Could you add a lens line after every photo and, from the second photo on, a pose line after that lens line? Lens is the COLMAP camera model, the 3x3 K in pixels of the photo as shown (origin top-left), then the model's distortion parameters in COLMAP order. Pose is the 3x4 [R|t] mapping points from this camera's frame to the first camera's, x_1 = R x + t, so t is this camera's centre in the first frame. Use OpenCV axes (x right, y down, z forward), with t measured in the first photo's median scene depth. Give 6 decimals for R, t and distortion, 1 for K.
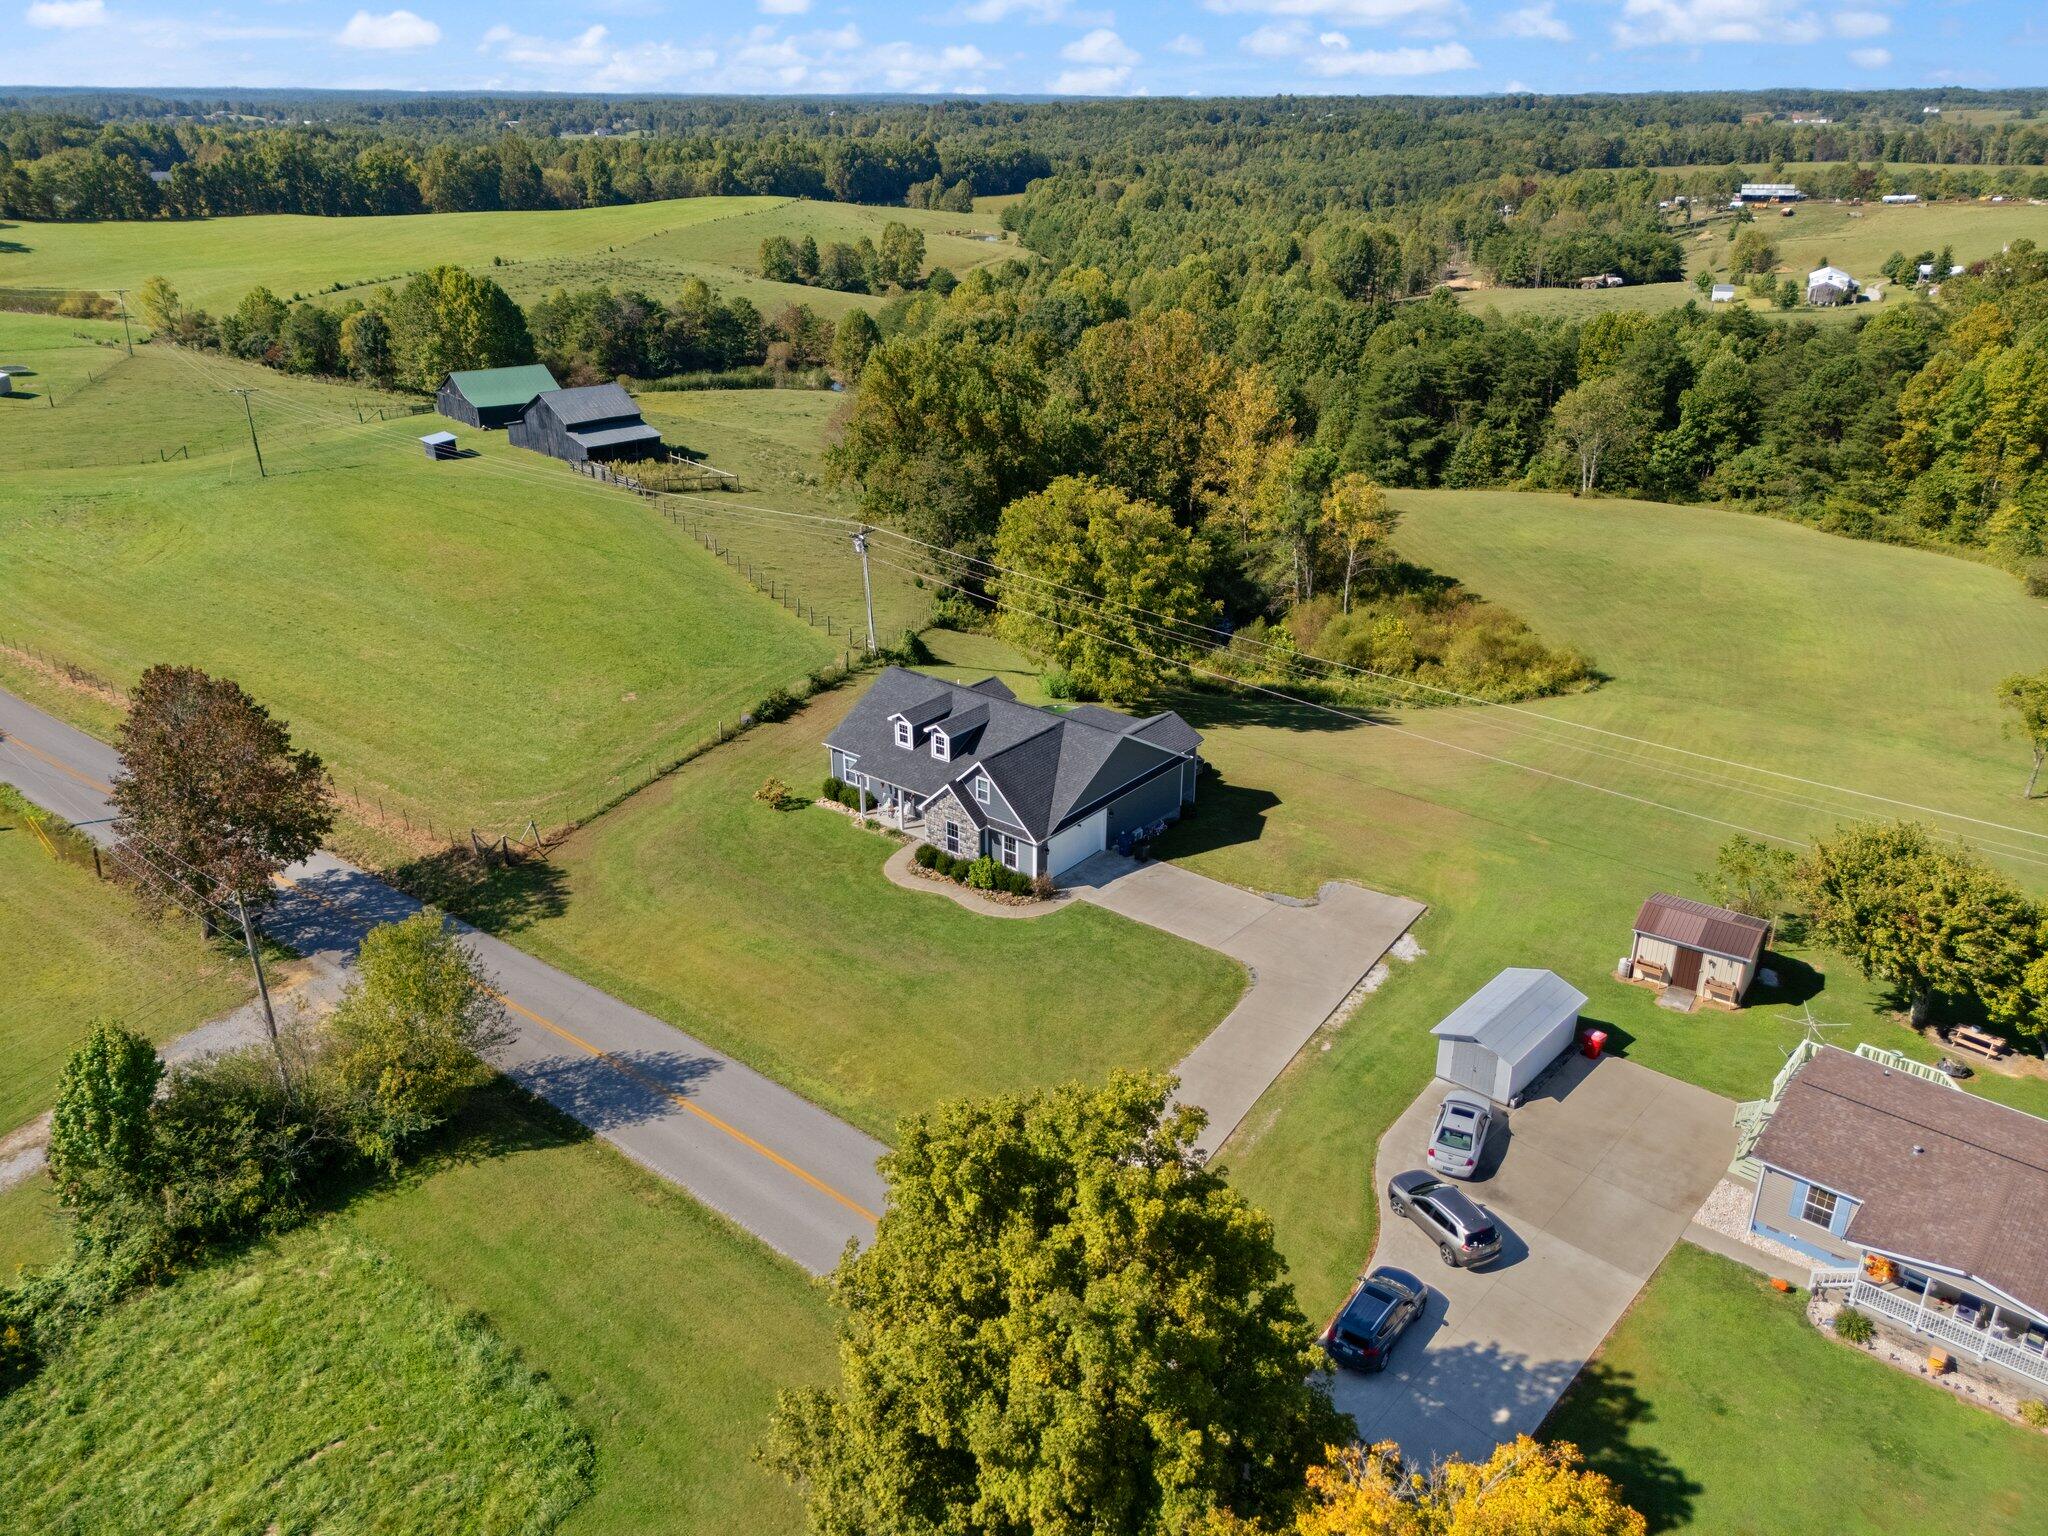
lens RADIAL K [[1539.8, 0, 1030.7], [0, 1539.8, 745.6], [0, 0, 1]] dist [0.081655, -0.088418]
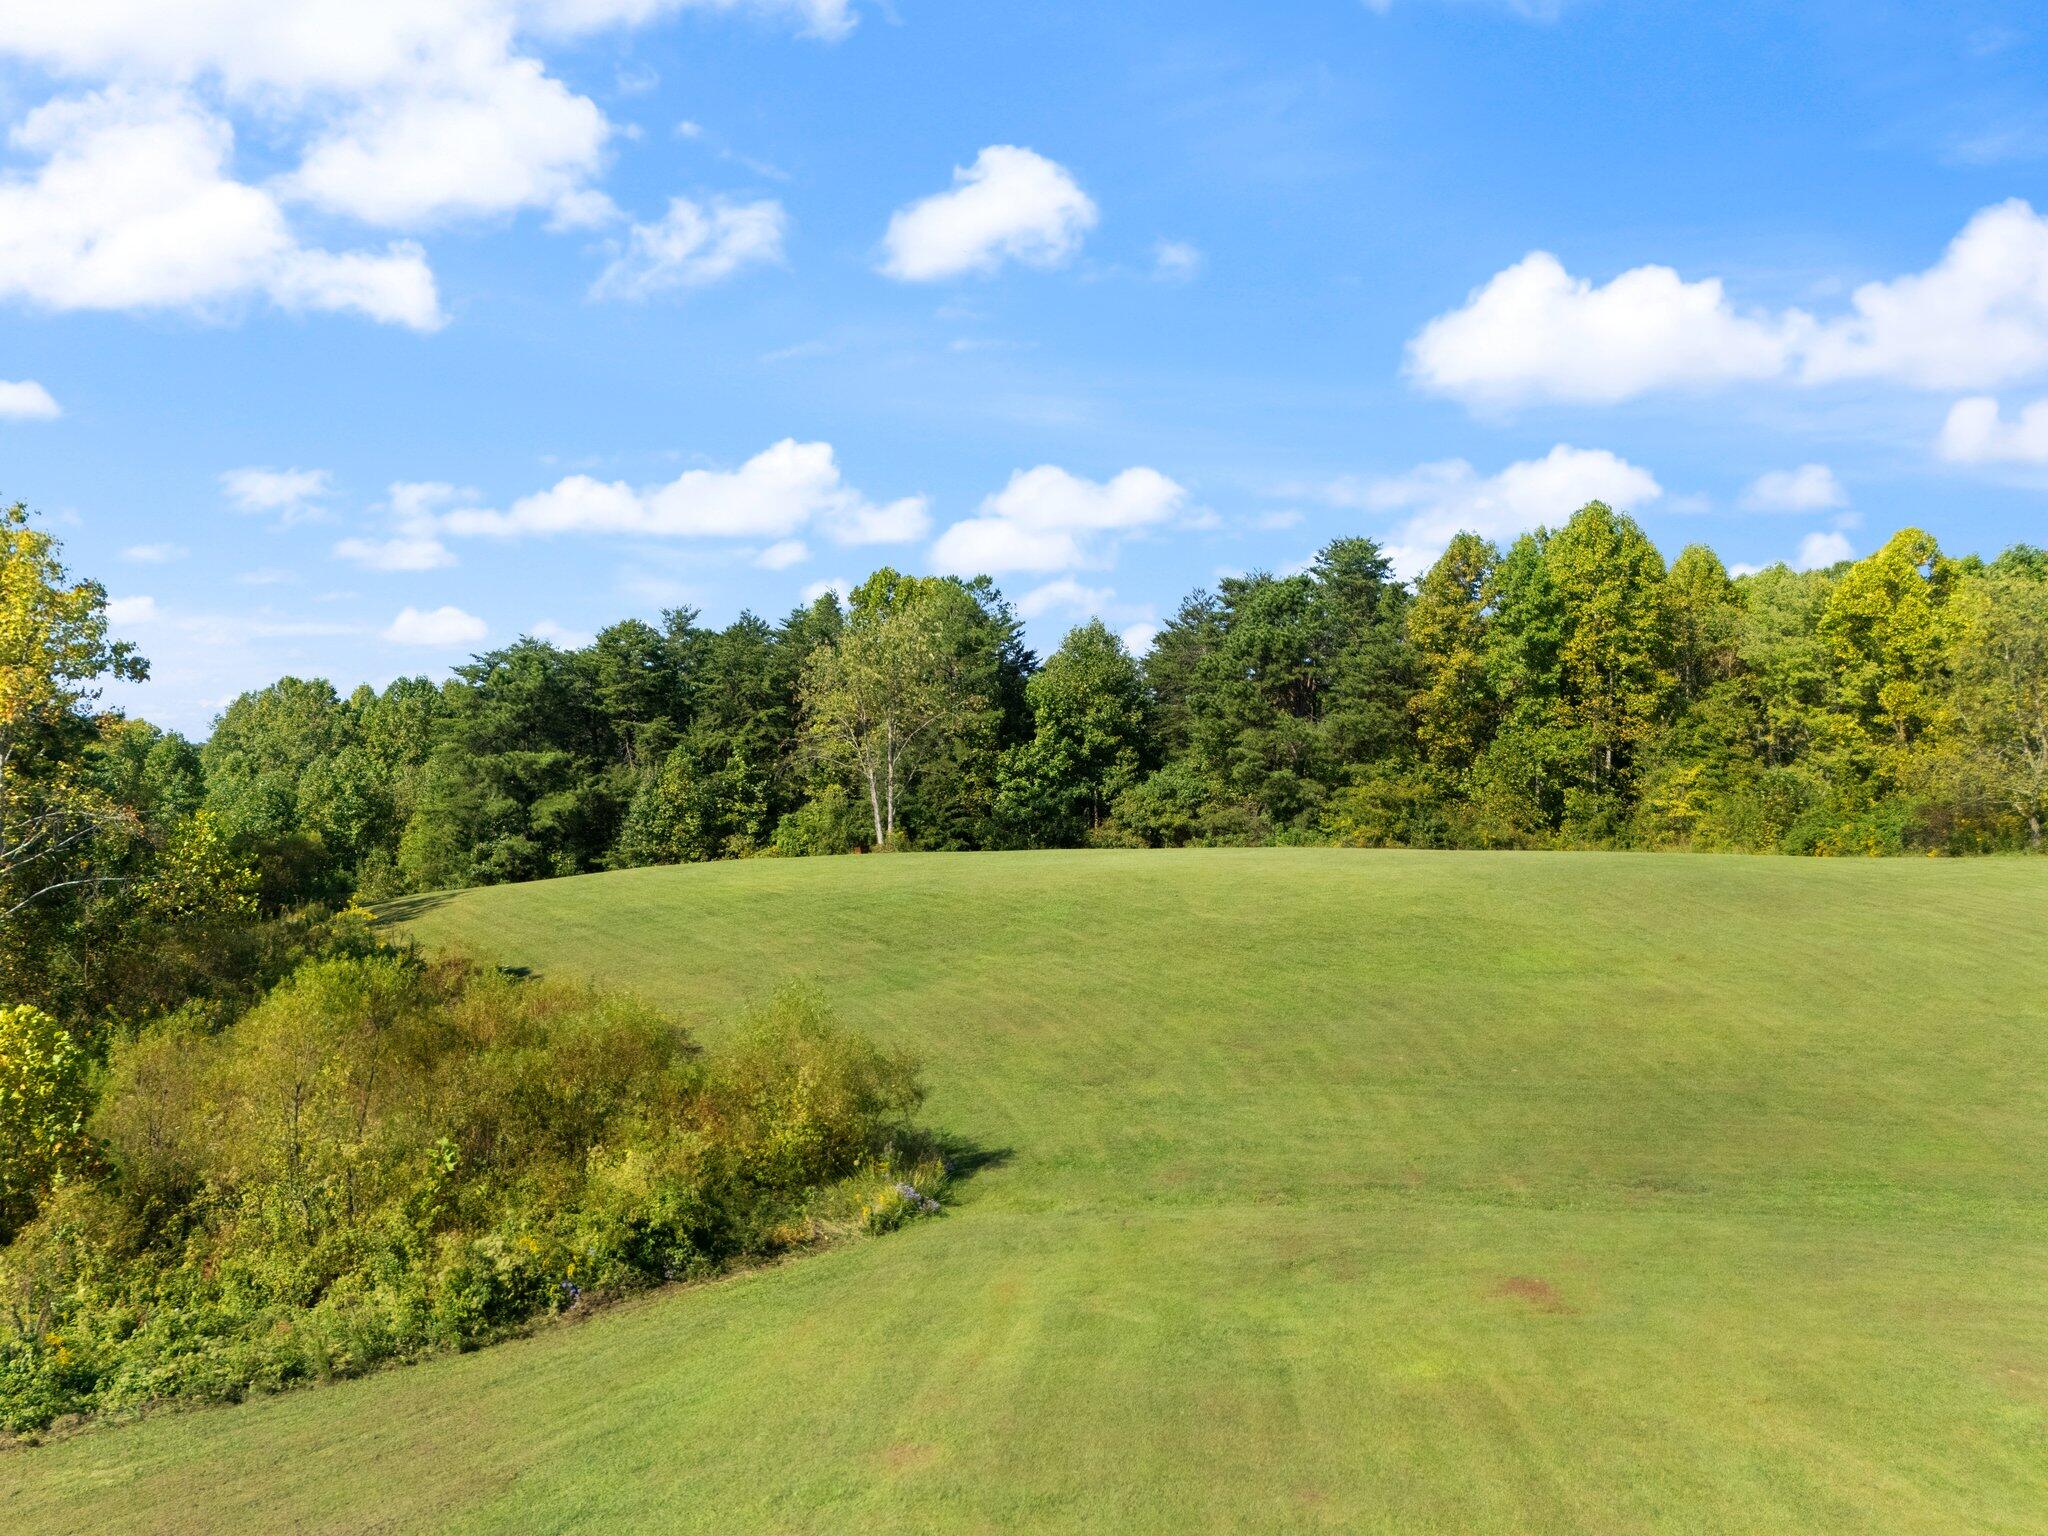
lens RADIAL K [[1539.8, 0, 1030.7], [0, 1539.8, 745.6], [0, 0, 1]] dist [0.081655, -0.088418]
pose [[0.917754, -0.000639, 0.397150, 0.197661], [0.157517, 0.918568, -0.362521, -0.011279], [-0.364577, 0.395263, 0.843119, 0.537084]]
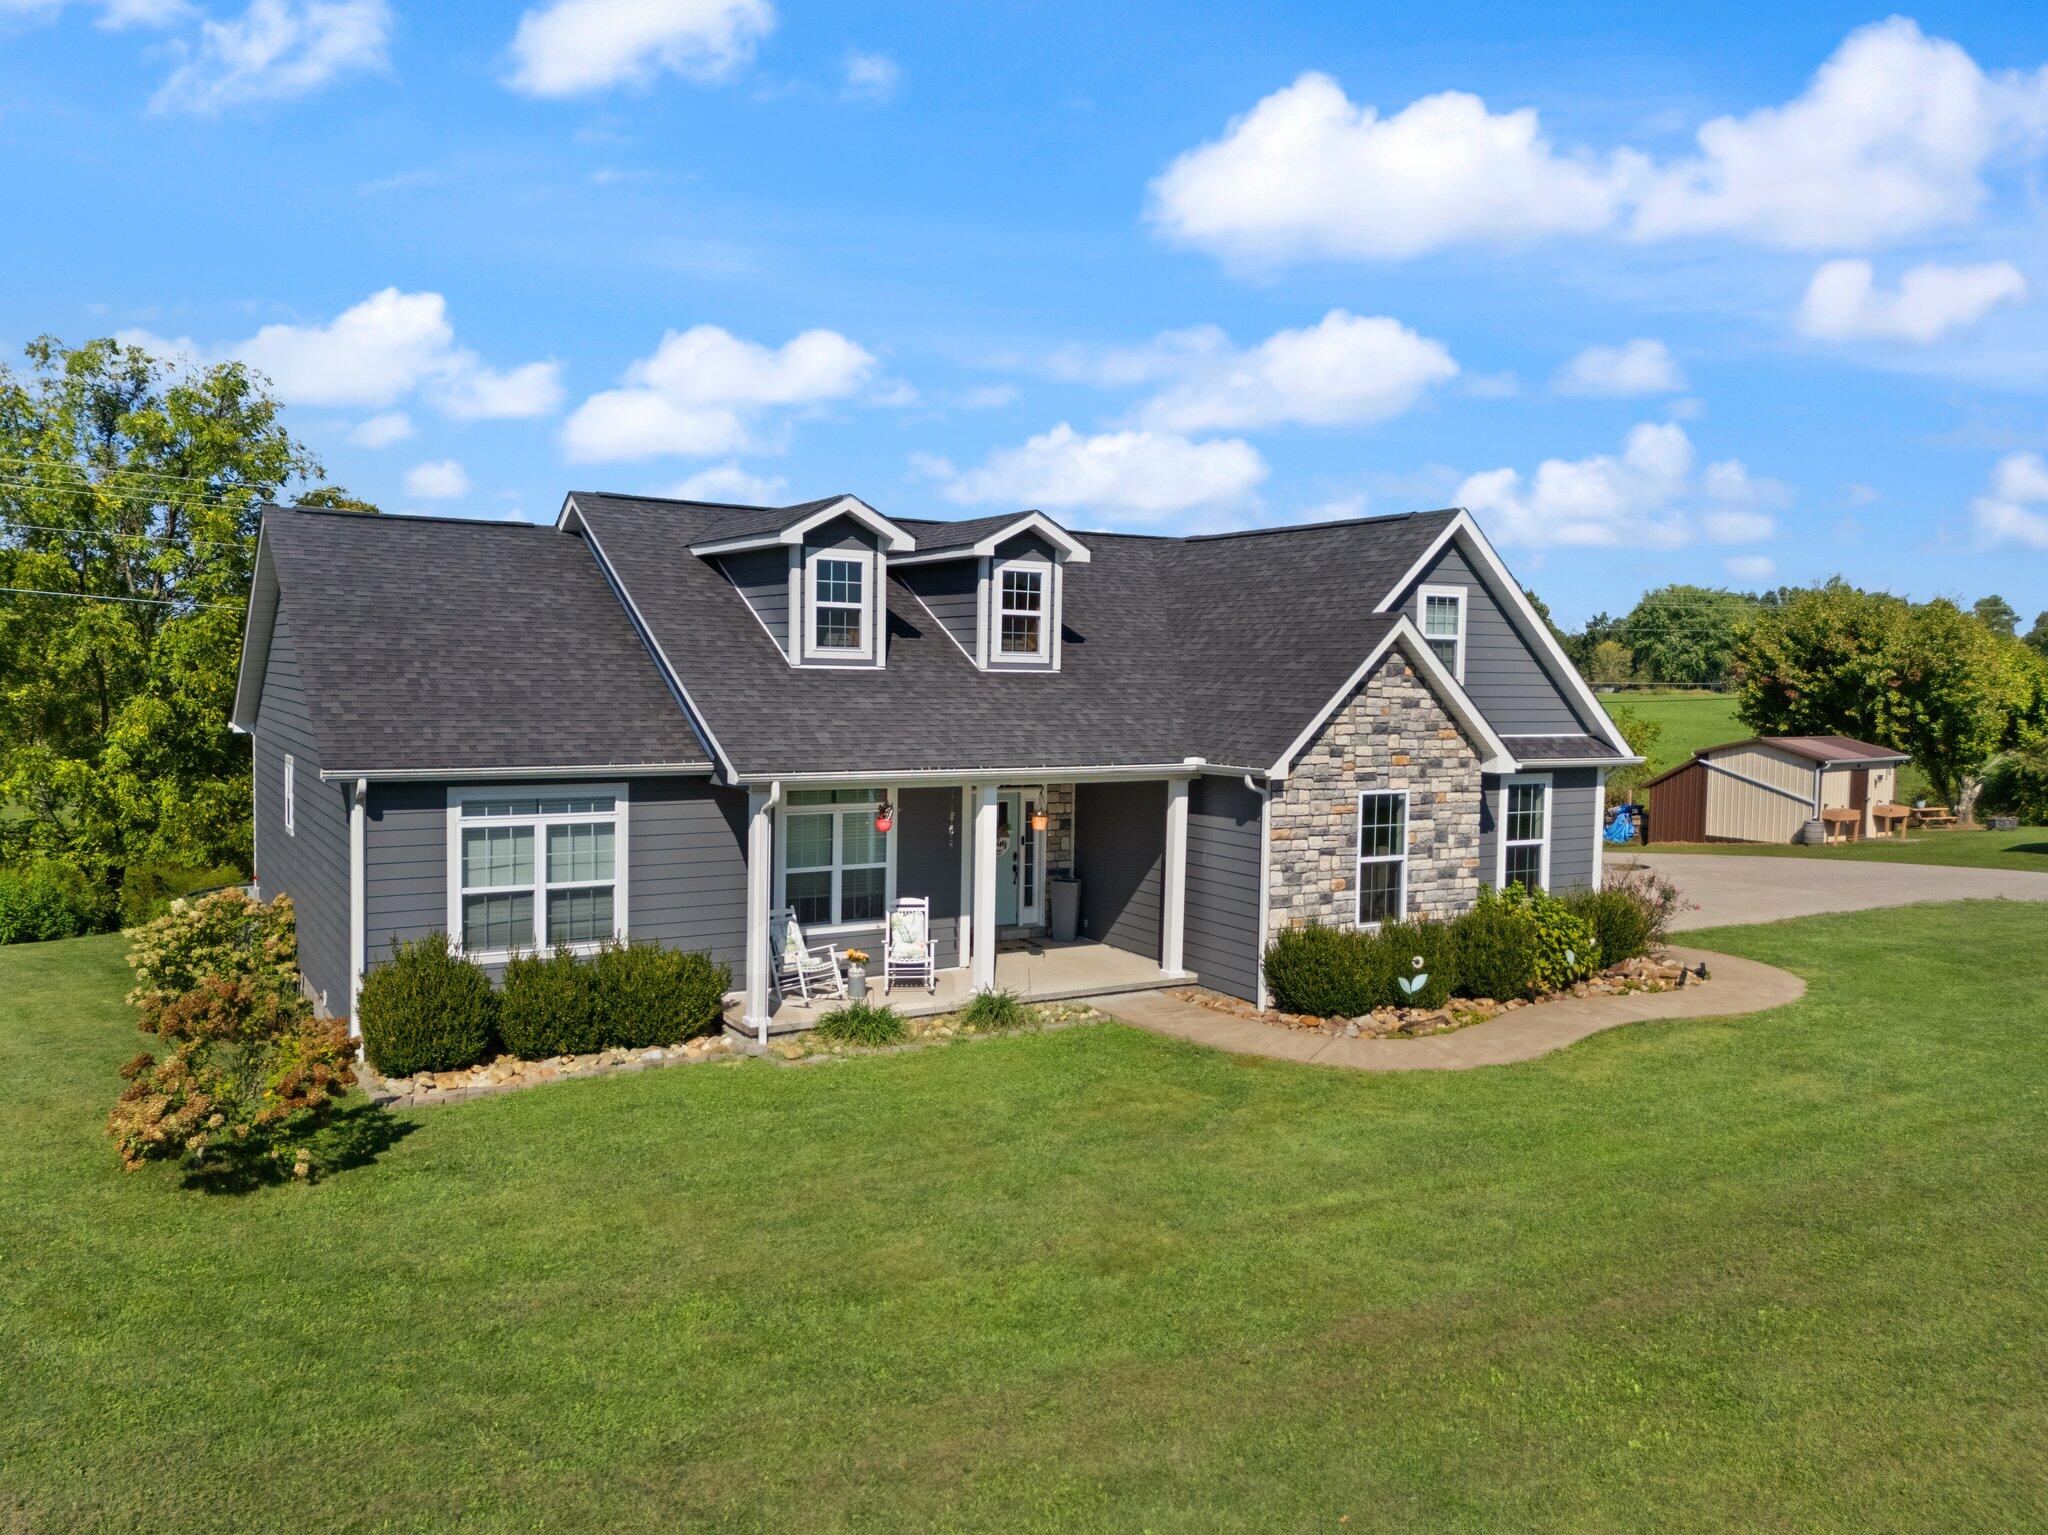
lens RADIAL K [[1539.8, 0, 1030.7], [0, 1539.8, 745.1], [0, 0, 1]] dist [0.081655, -0.088418]
pose [[0.339835, -0.045977, 0.939361, -0.127303], [0.347375, 0.934313, -0.079941, 0.017764], [-0.873981, 0.353477, 0.333483, 0.399516]]
